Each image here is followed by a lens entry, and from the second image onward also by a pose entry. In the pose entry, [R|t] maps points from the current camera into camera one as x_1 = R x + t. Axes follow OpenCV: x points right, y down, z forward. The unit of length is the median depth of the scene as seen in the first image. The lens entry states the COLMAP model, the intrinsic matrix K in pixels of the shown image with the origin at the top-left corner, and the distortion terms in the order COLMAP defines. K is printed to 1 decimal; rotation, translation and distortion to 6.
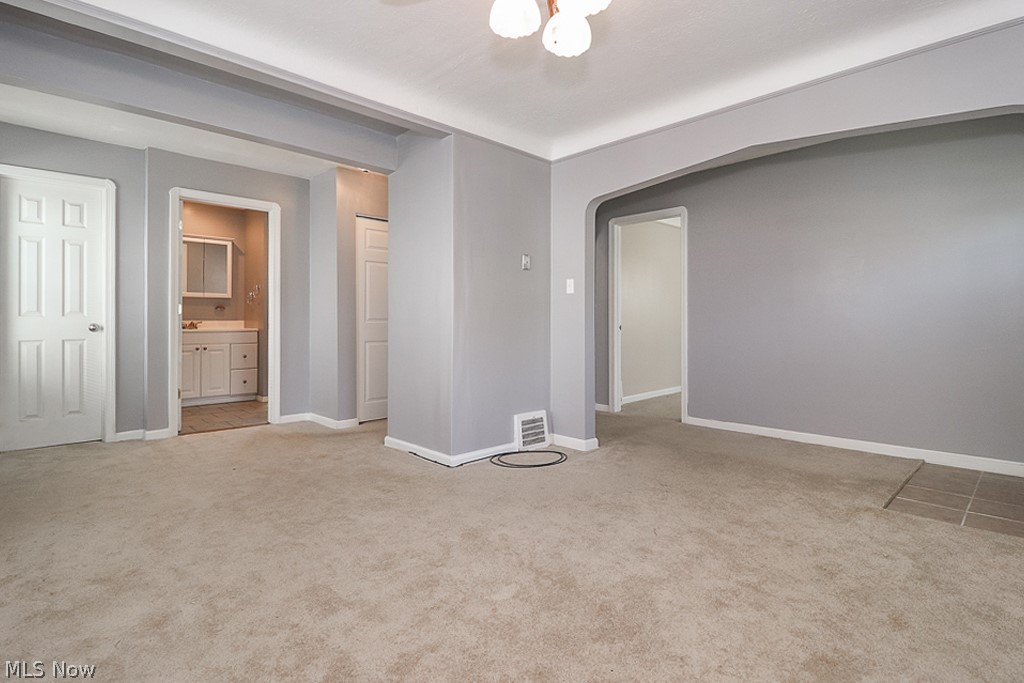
lens RADIAL K [[494.1, 0, 510.9], [0, 494.1, 332.4], [0, 0, 1]] dist [-0.001004, -0.000223]
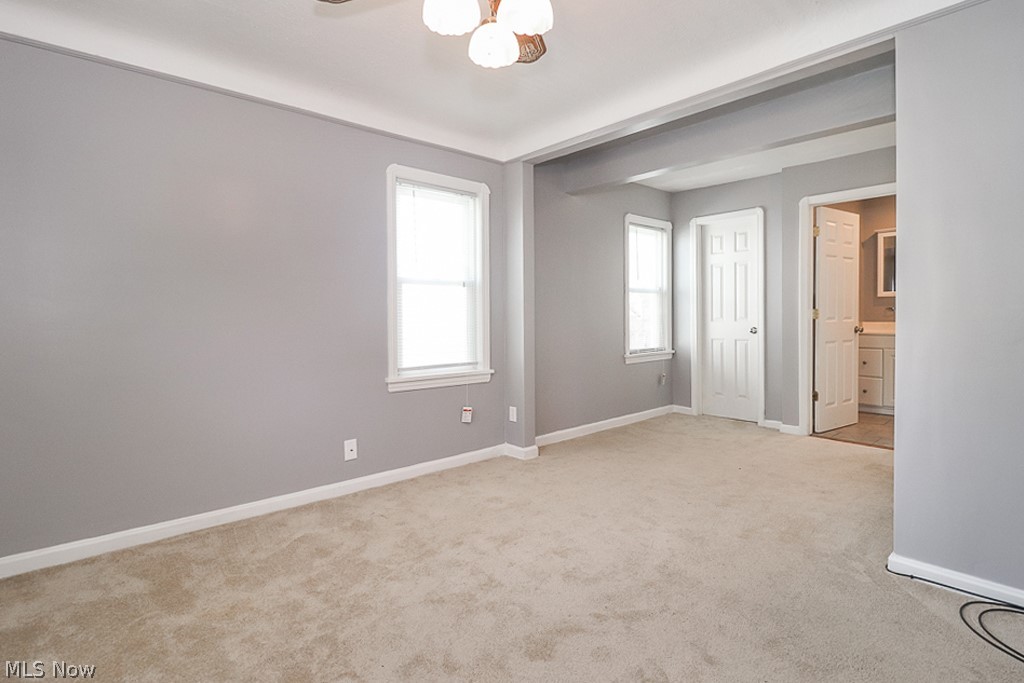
lens RADIAL K [[494.1, 0, 500.8], [0, 494.1, 323.8], [0, 0, 1]] dist [-0.001004, -0.000223]
pose [[-0.050365, 0.009322, -0.998687, 0.422883], [-0.011424, 0.999886, 0.009909, -0.030912], [0.998666, 0.011908, -0.050252, 0.438896]]
